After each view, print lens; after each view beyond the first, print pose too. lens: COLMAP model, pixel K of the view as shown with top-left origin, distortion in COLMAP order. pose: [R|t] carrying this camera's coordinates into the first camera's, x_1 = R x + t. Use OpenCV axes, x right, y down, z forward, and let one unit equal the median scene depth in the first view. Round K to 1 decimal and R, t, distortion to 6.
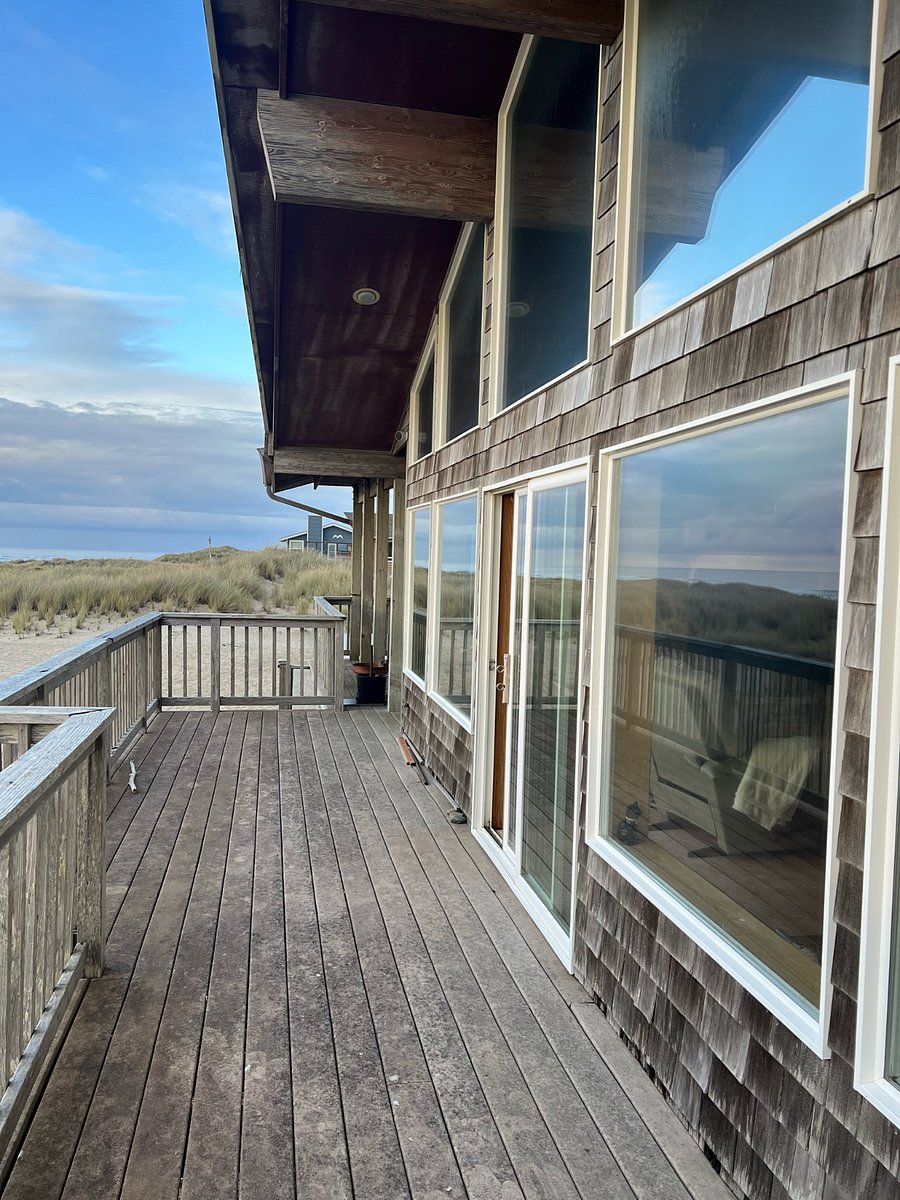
lens RADIAL K [[909.4, 0, 452.9], [0, 909.4, 606.8], [0, 0, 1]] dist [0.026552, -0.000999]
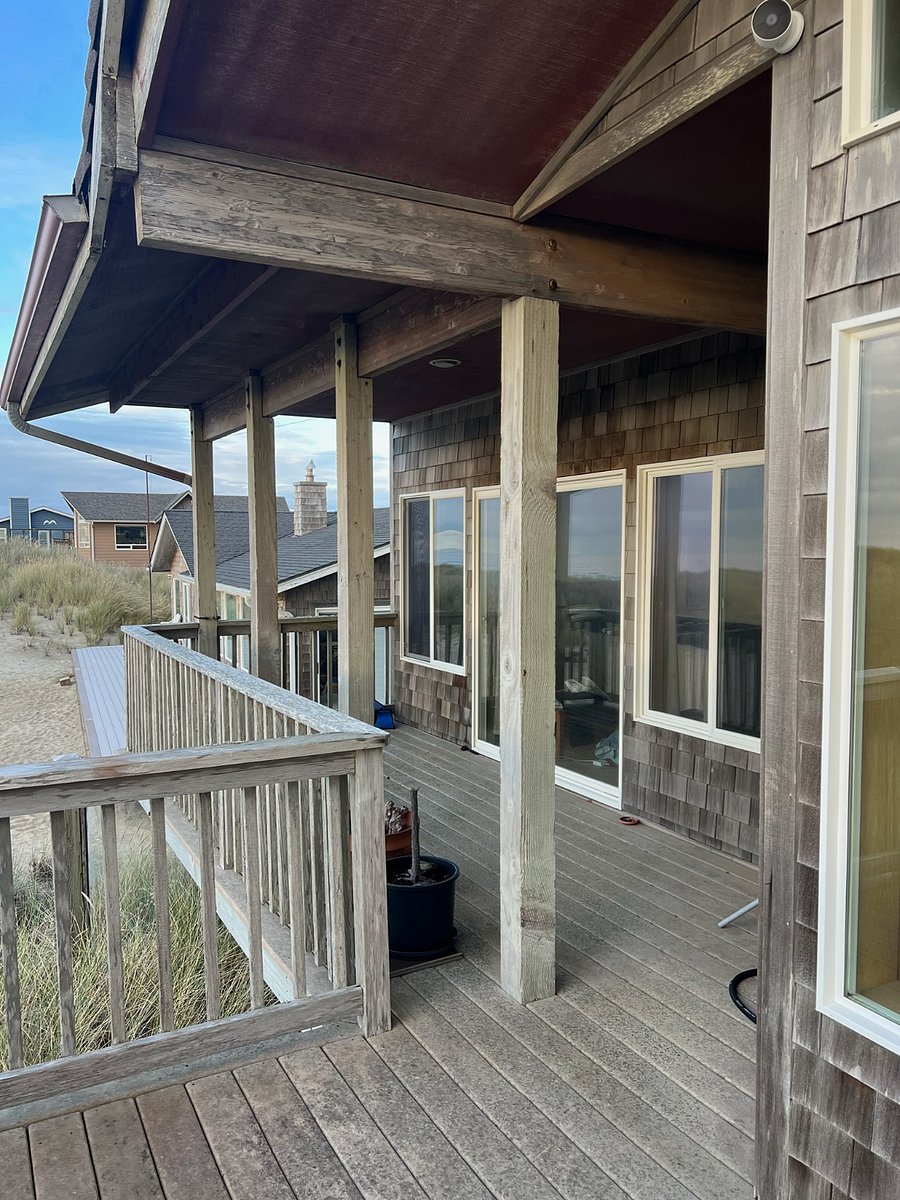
lens RADIAL K [[933.8, 0, 450.0], [0, 933.8, 600.0], [0, 0, 1]] dist [0.005779, 0.001198]
pose [[0.958977, -0.049334, 0.279157, -0.366439], [0.046210, 0.998774, 0.017767, -0.079411], [-0.279691, -0.004139, 0.960081, 1.356130]]
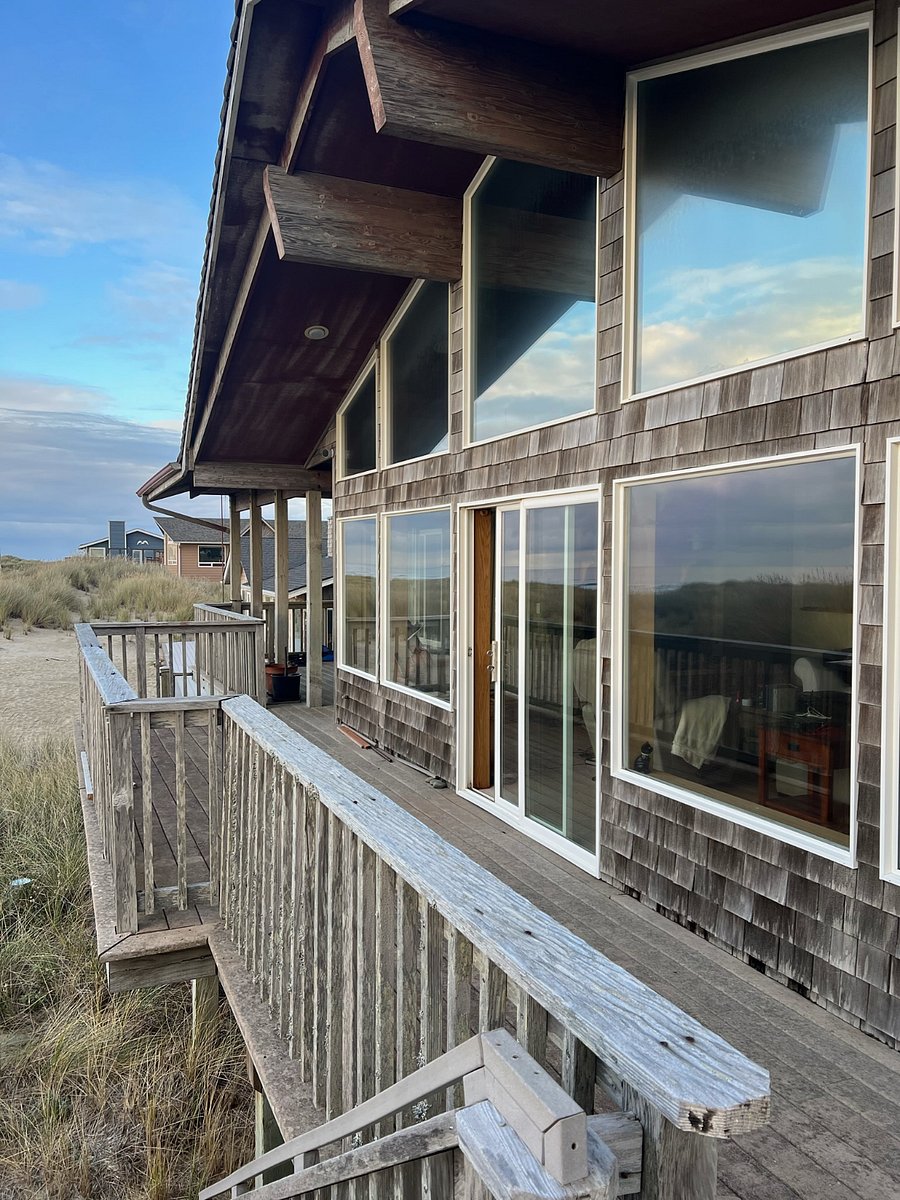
lens RADIAL K [[908.0, 0, 450.0], [0, 908.0, 600.0], [0, 0, 1]] dist [0.044263, -0.000515]
pose [[0.977697, -0.036000, 0.206910, -0.249944], [0.037821, 0.999273, -0.004849, 0.001006], [-0.206585, 0.012567, 0.978348, -0.179891]]
